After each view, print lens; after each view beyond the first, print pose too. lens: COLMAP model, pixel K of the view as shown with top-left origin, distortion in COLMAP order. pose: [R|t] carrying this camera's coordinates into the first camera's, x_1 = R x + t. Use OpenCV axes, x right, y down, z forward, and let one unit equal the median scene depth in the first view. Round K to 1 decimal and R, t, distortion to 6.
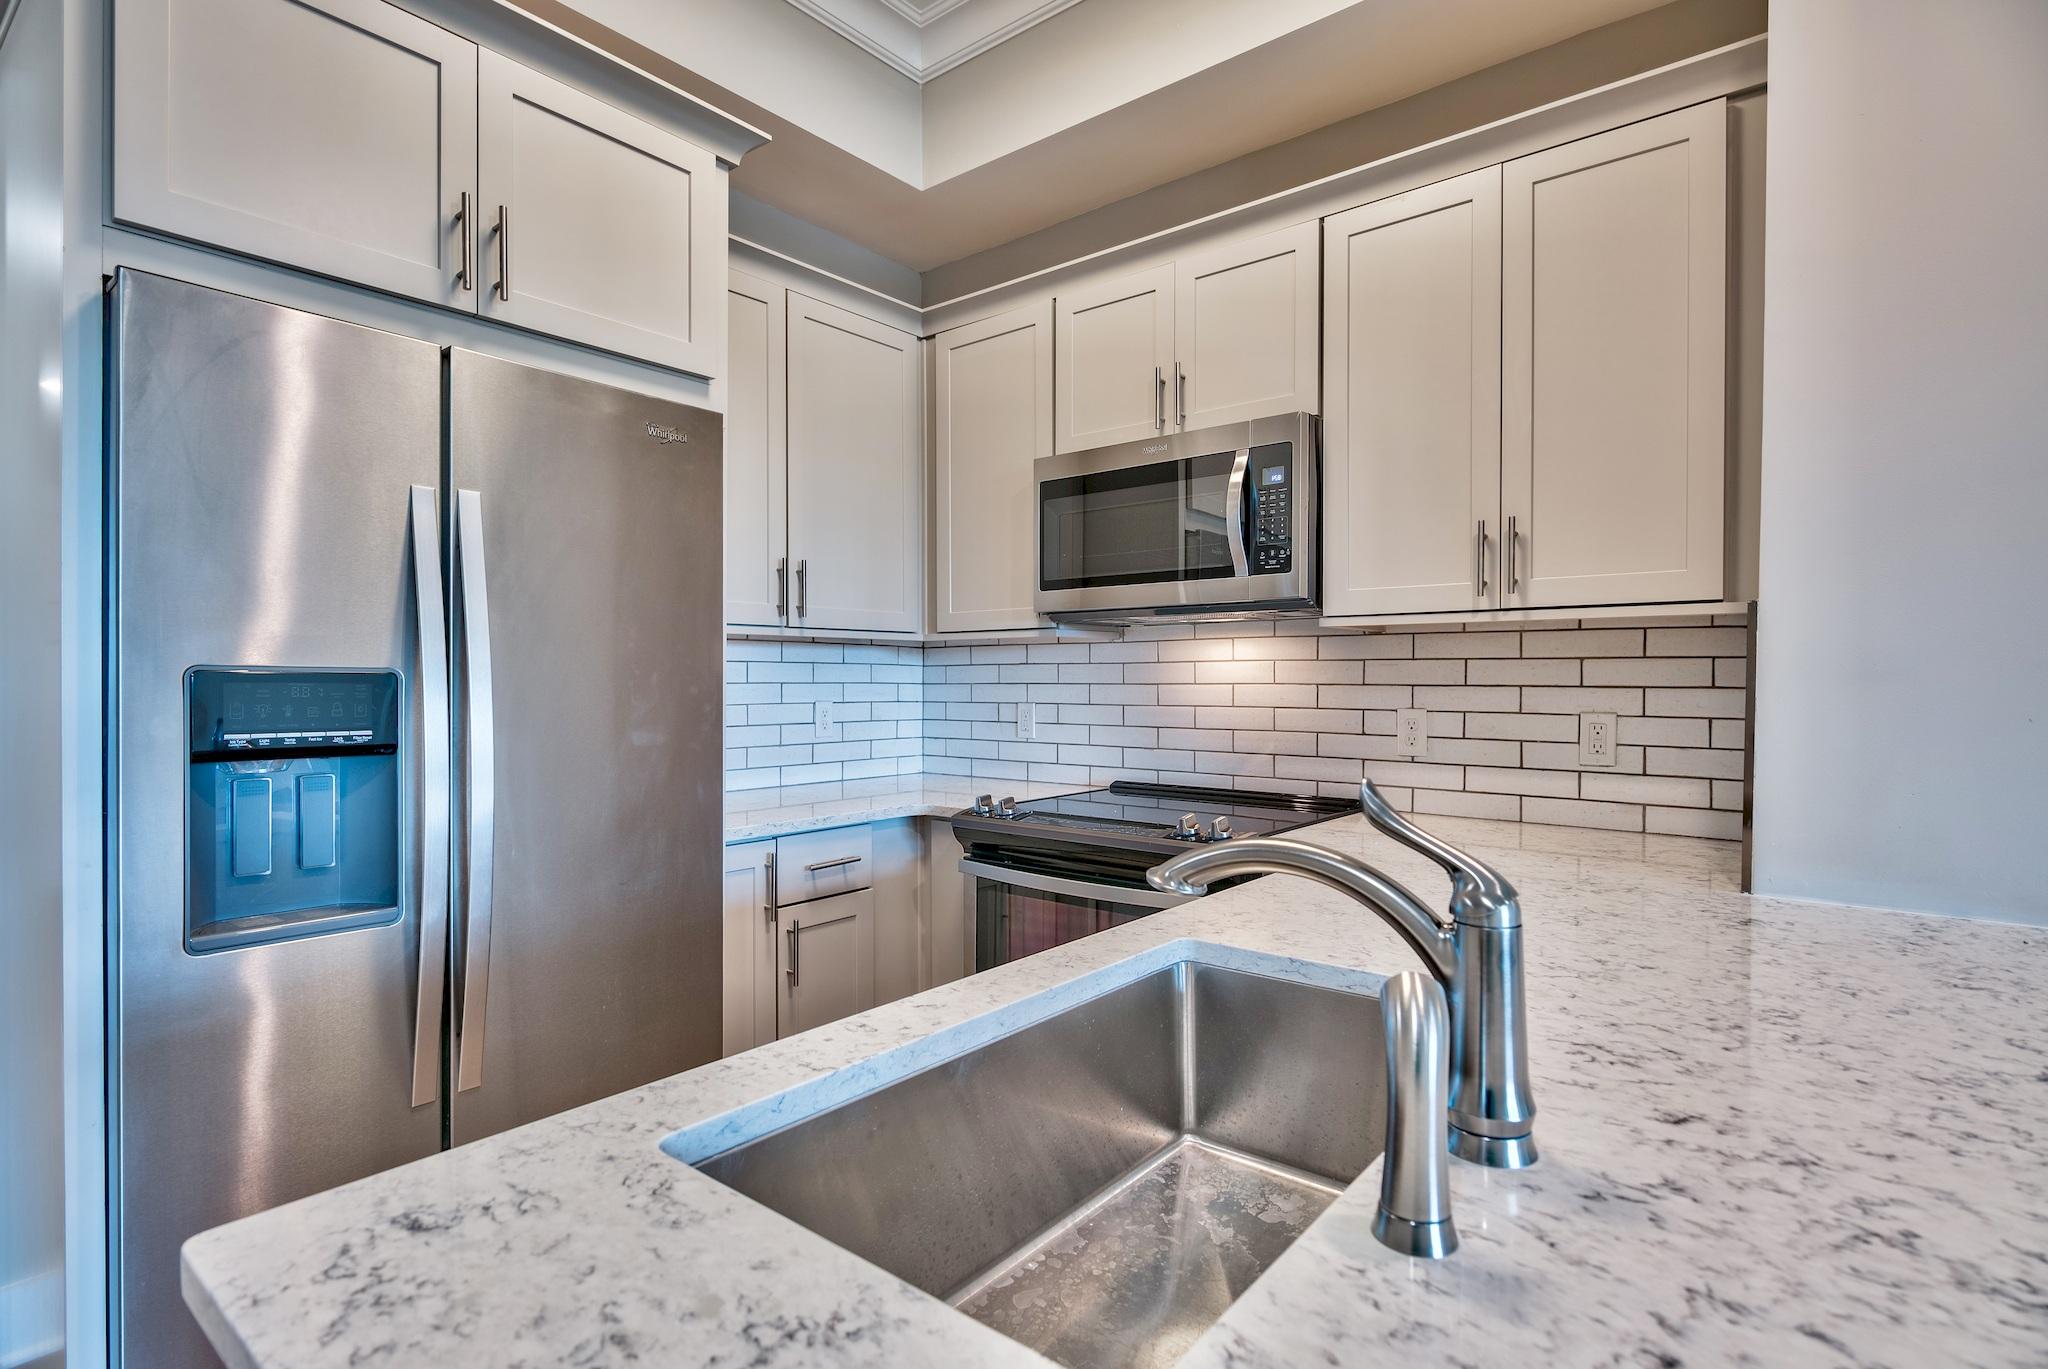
lens RADIAL K [[1034.2, 0, 1037.2], [0, 1034.2, 688.5], [0, 0, 1]] dist [-0.005378, 0.000273]
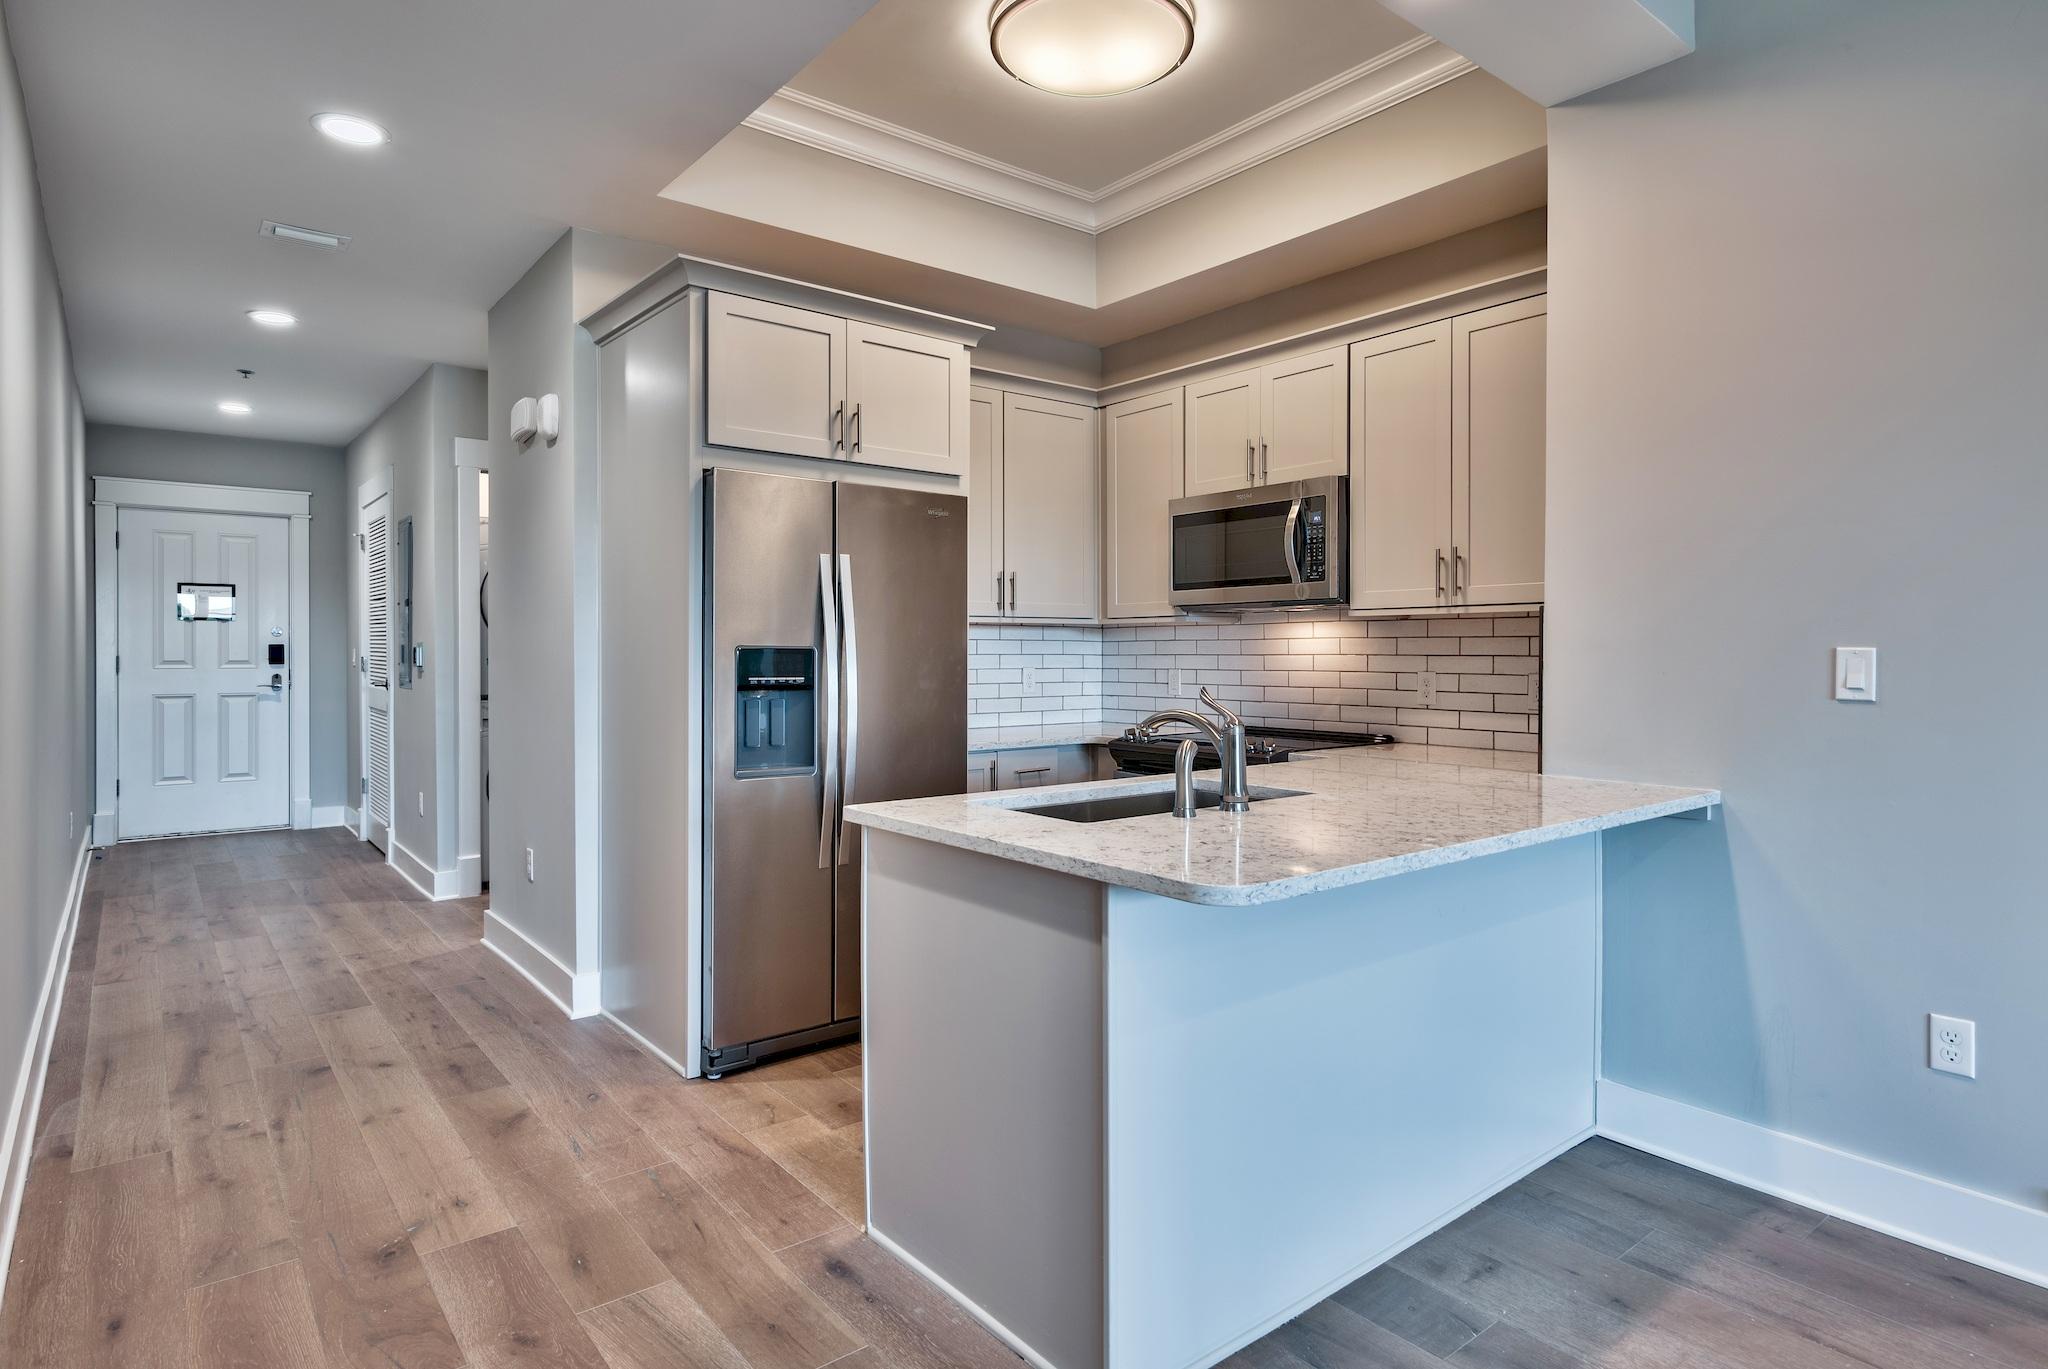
lens RADIAL K [[1142.2, 0, 1017.0], [0, 1142.2, 665.7], [0, 0, 1]] dist [0.006285, 0.000715]
pose [[0.975123, 0.001134, -0.221663, 0.168347], [-0.000518, 0.999996, 0.002838, 0.007464], [0.221665, -0.002653, 0.975119, -0.713234]]
